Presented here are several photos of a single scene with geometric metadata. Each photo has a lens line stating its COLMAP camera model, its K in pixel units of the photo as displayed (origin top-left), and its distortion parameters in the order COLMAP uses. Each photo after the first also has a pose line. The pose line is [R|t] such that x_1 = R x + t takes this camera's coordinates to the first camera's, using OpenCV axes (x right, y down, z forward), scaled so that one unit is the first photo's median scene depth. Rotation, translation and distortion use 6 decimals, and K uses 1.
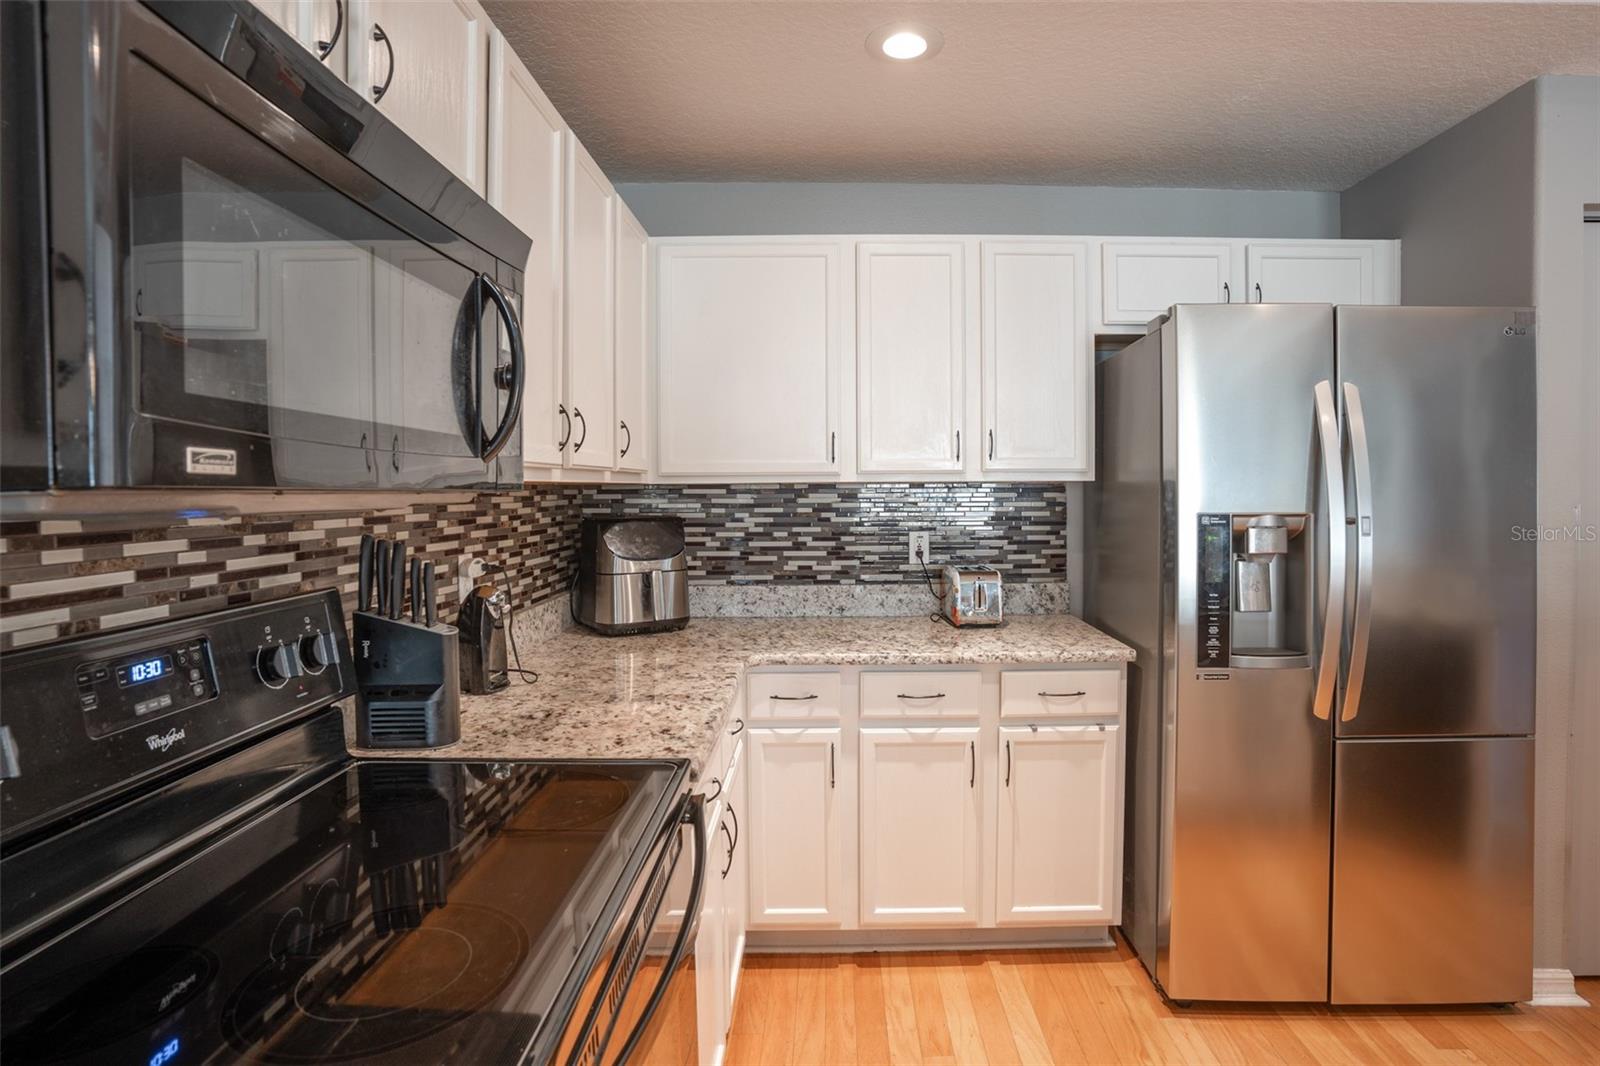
lens RADIAL K [[821.1, 0, 826.5], [0, 821.1, 515.3], [0, 0, 1]] dist [-0.031845, -0.000154]
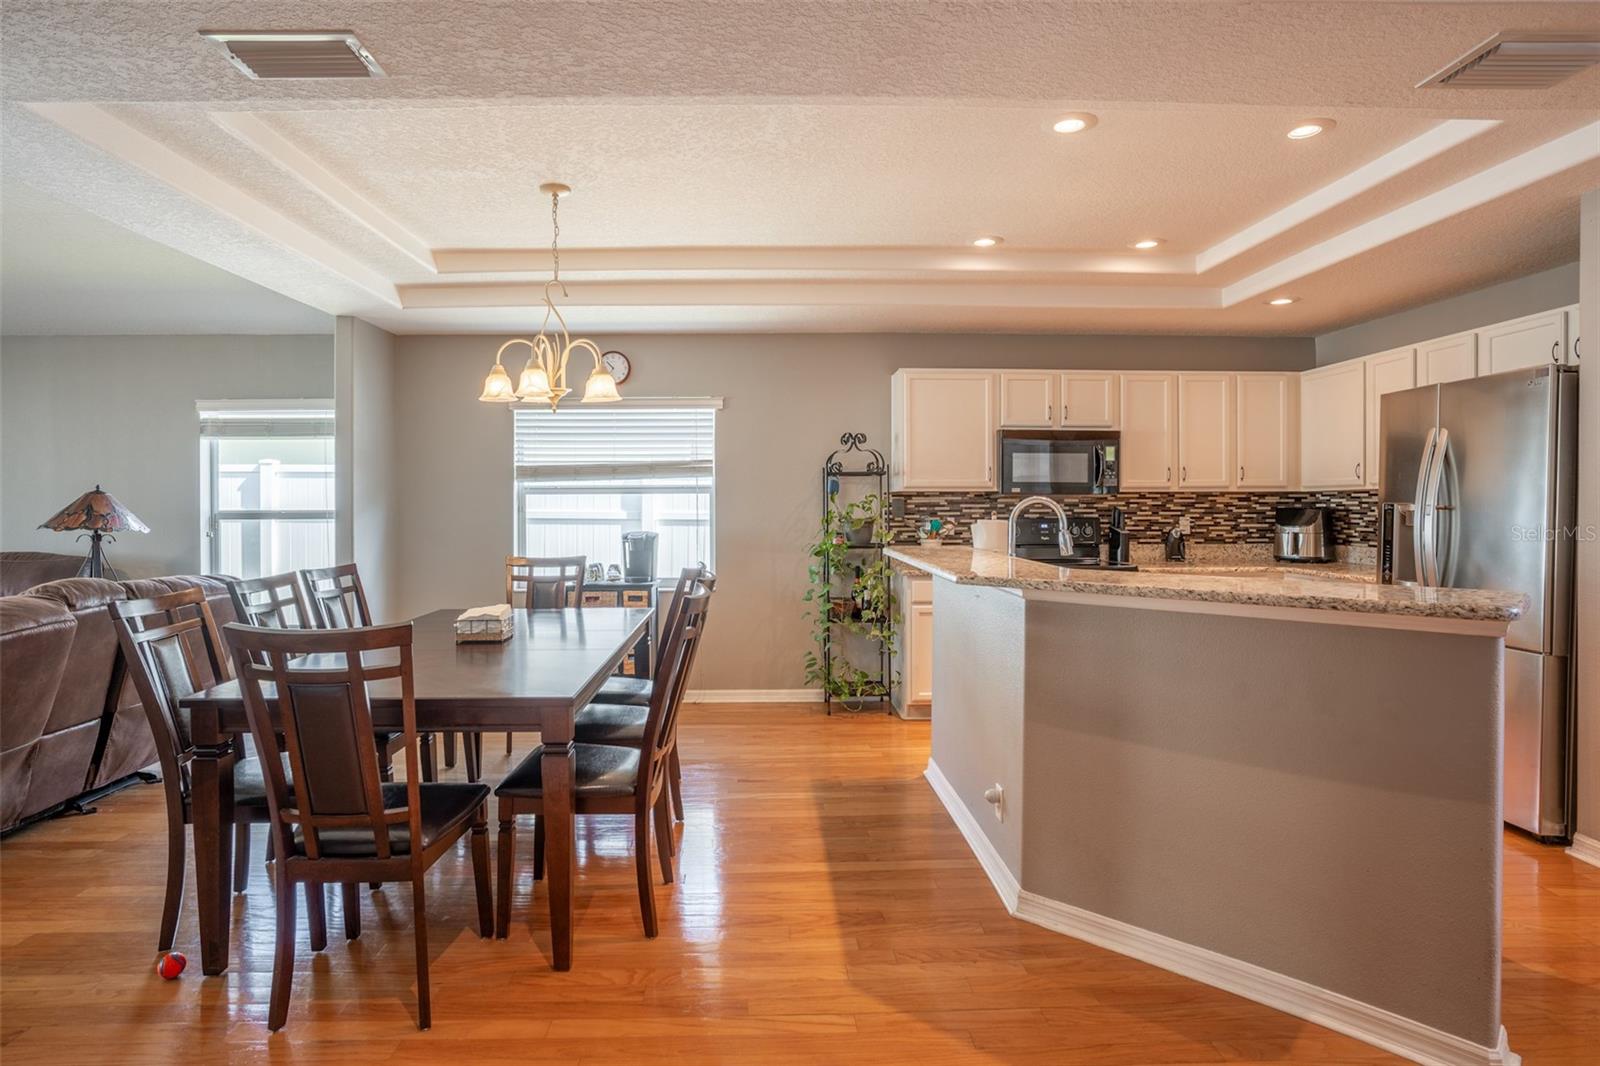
lens RADIAL K [[836.4, 0, 789.3], [0, 836.4, 508.3], [0, 0, 1]] dist [-0.032613, 0.010144]
pose [[0.010315, 0.019406, -0.999758, 1.892259], [-0.029142, 0.999393, 0.019098, 0.003242], [0.999522, 0.028938, 0.010874, -0.328673]]
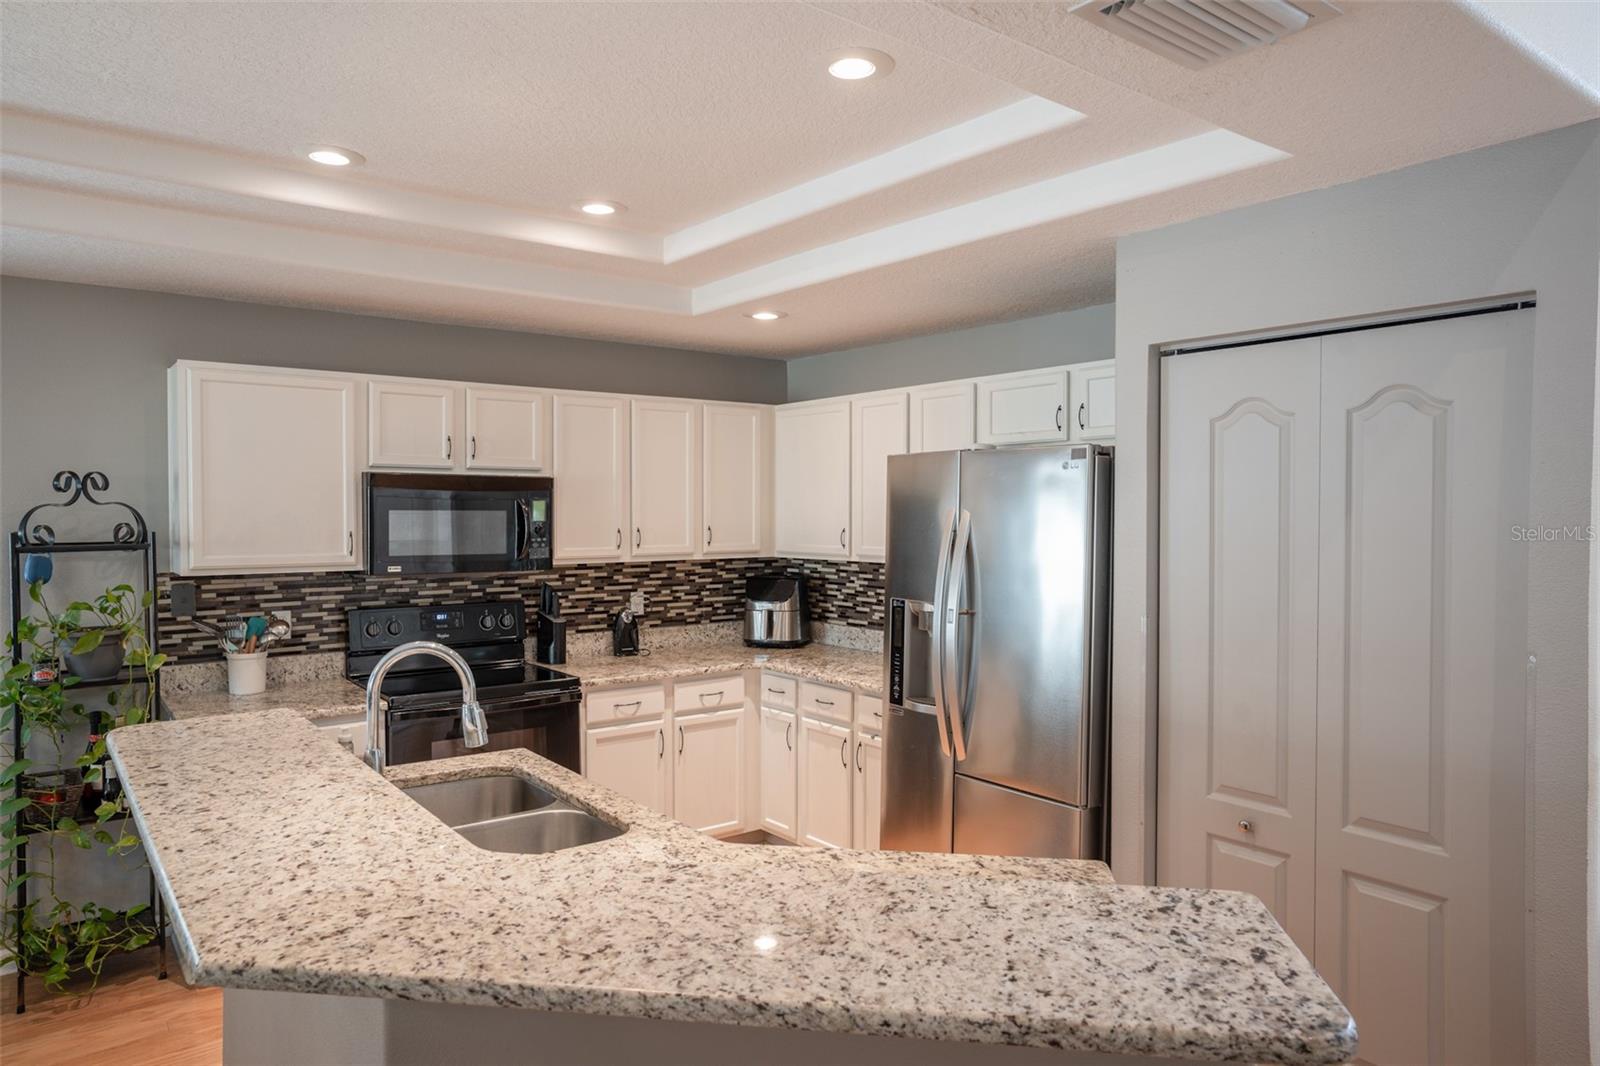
lens RADIAL K [[1042.3, 0, 811.6], [0, 1042.3, 519.3], [0, 0, 1]] dist [-0.031721, 0.021010]
pose [[0.600014, 0.011881, -0.799901, 1.504789], [-0.028224, 0.999582, -0.006324, -0.103313], [0.799491, 0.026372, 0.600099, -0.196425]]
